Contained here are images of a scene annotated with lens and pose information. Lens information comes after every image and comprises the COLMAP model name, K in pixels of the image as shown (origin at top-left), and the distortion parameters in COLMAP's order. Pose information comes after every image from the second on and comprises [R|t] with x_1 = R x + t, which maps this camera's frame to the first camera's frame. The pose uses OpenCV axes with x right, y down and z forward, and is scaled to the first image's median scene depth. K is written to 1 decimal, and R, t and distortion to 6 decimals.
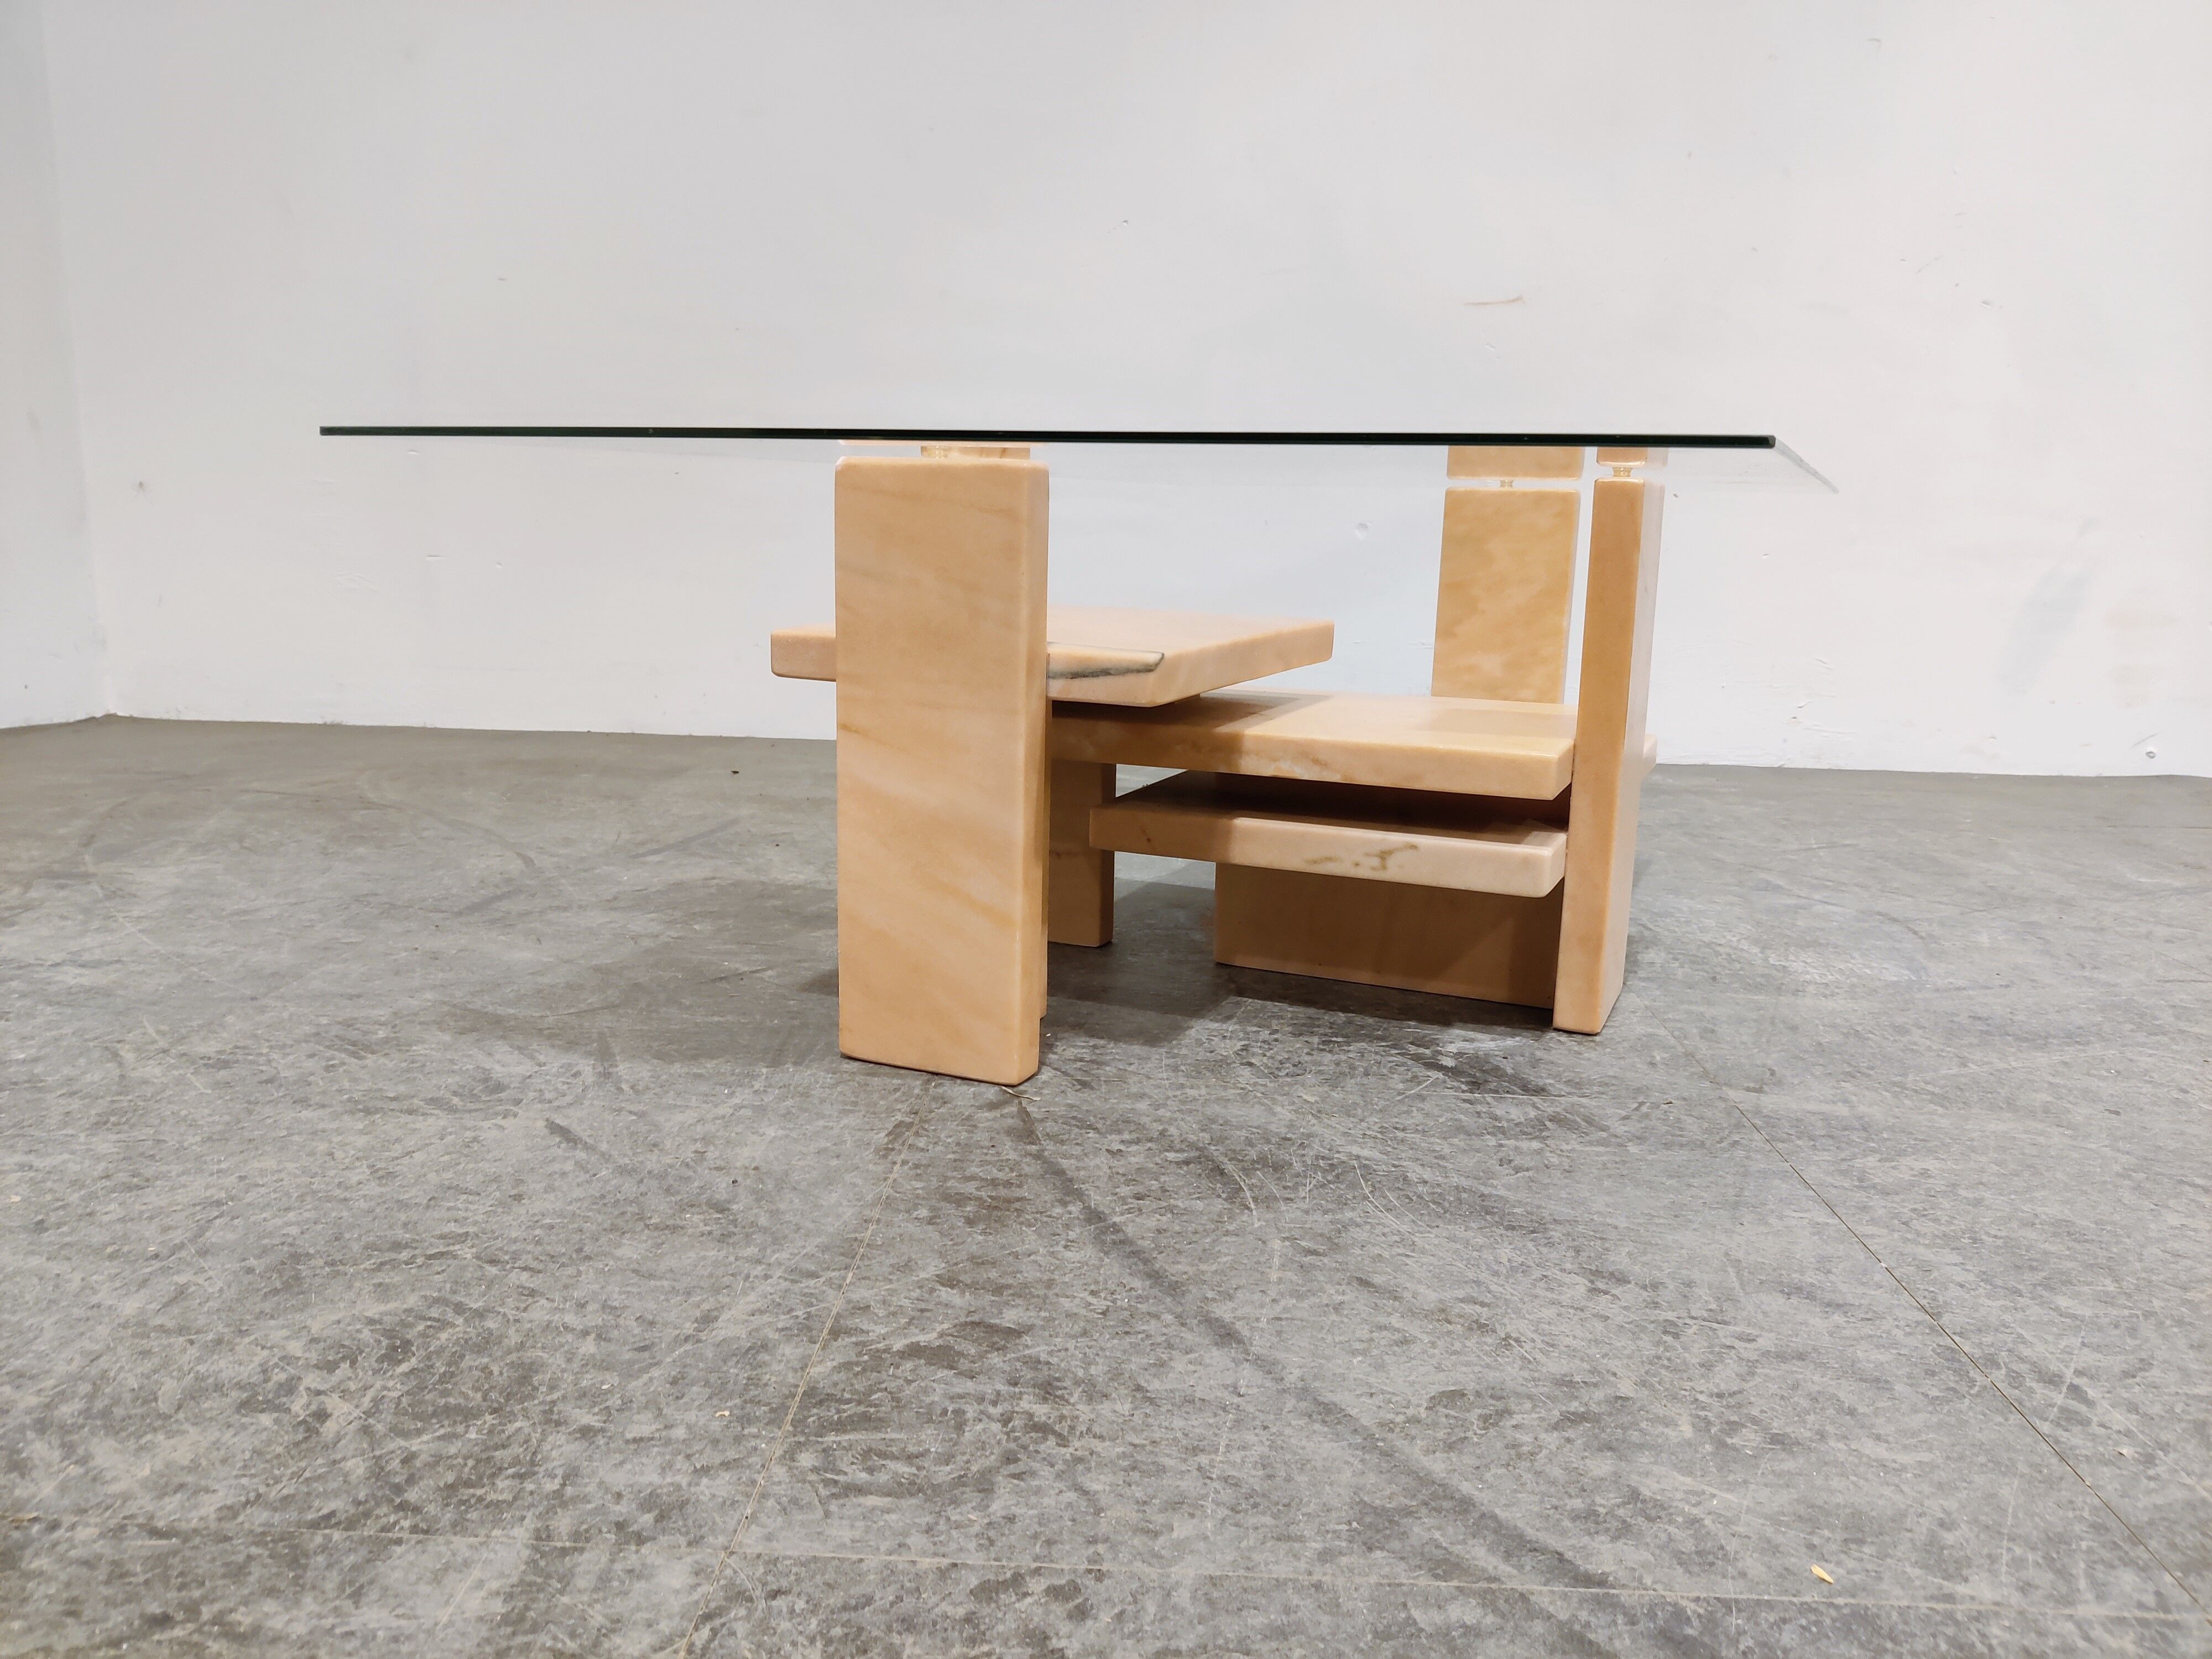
lens RADIAL K [[1693.9, 0, 1101.6], [0, 1693.9, 836.5], [0, 0, 1]] dist [-0.003438, -0.009544]
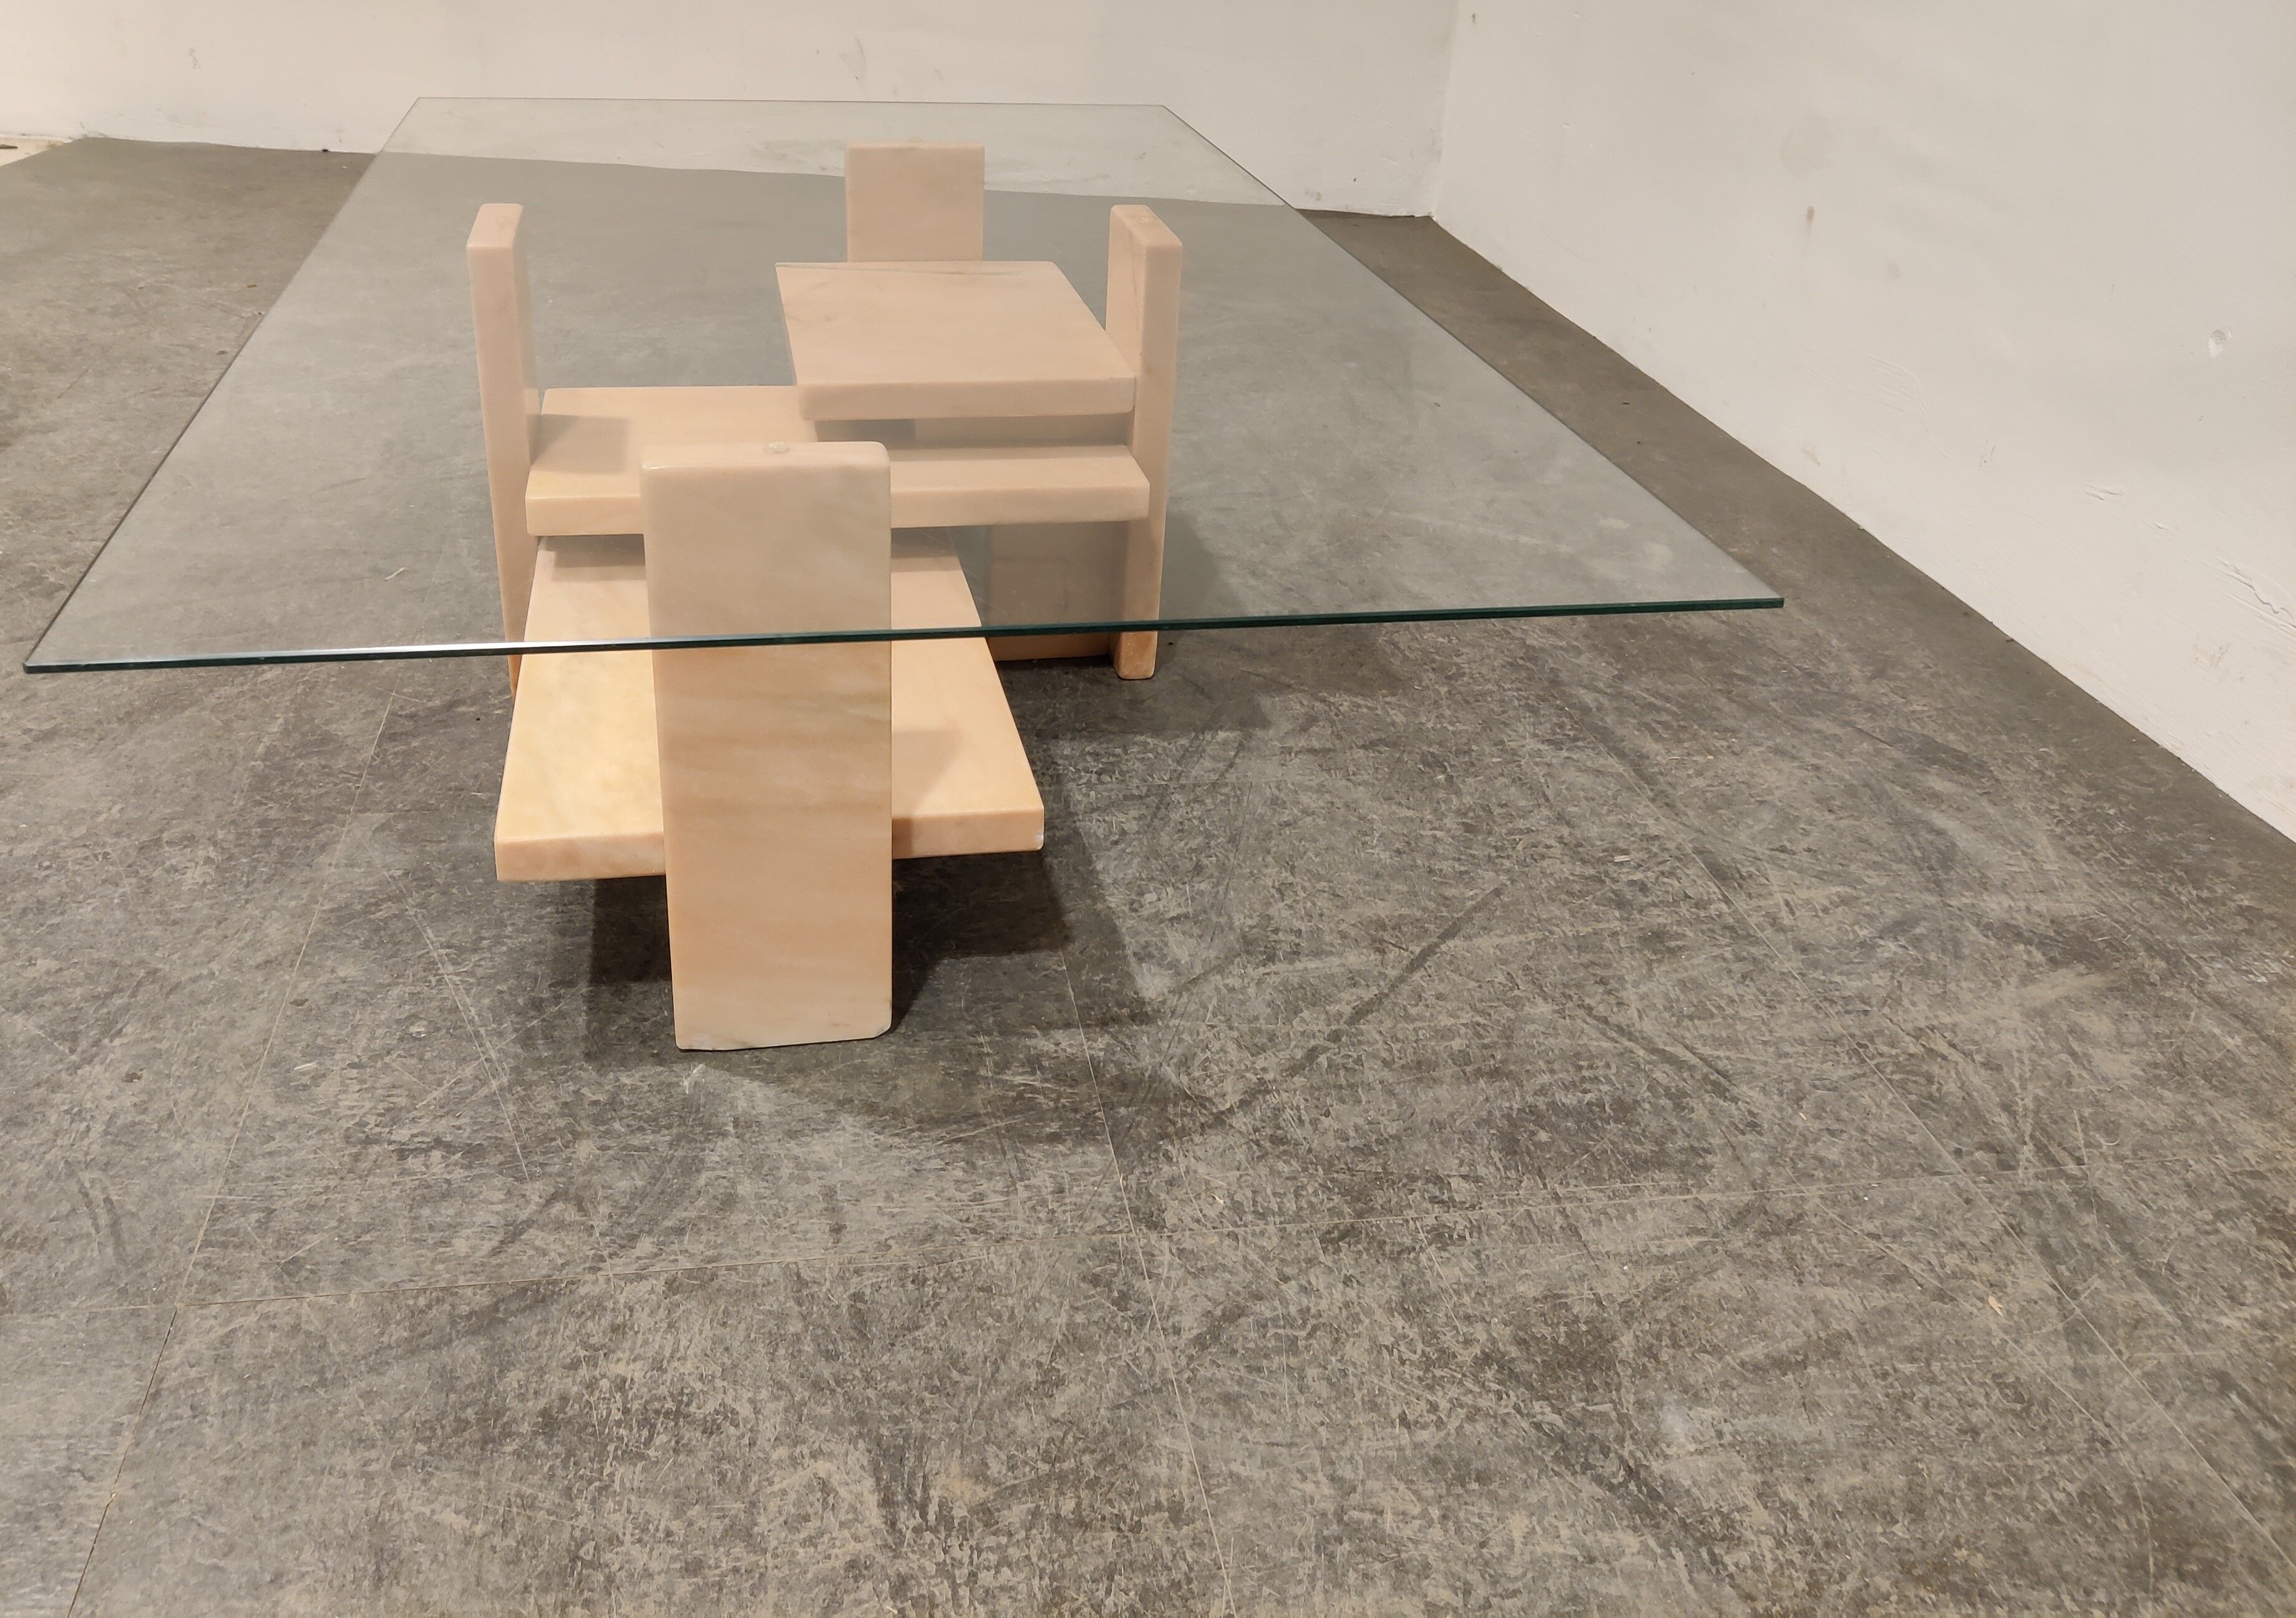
lens RADIAL K [[1909.9, 0, 1049.8], [0, 1909.9, 700.3], [0, 0, 1]] dist [0.002391, -0.017870]
pose [[0.189044, 0.426914, -0.884312, 1.708039], [-0.224485, 0.895491, 0.384321, -0.569015], [0.955965, 0.125862, 0.265123, 1.164602]]
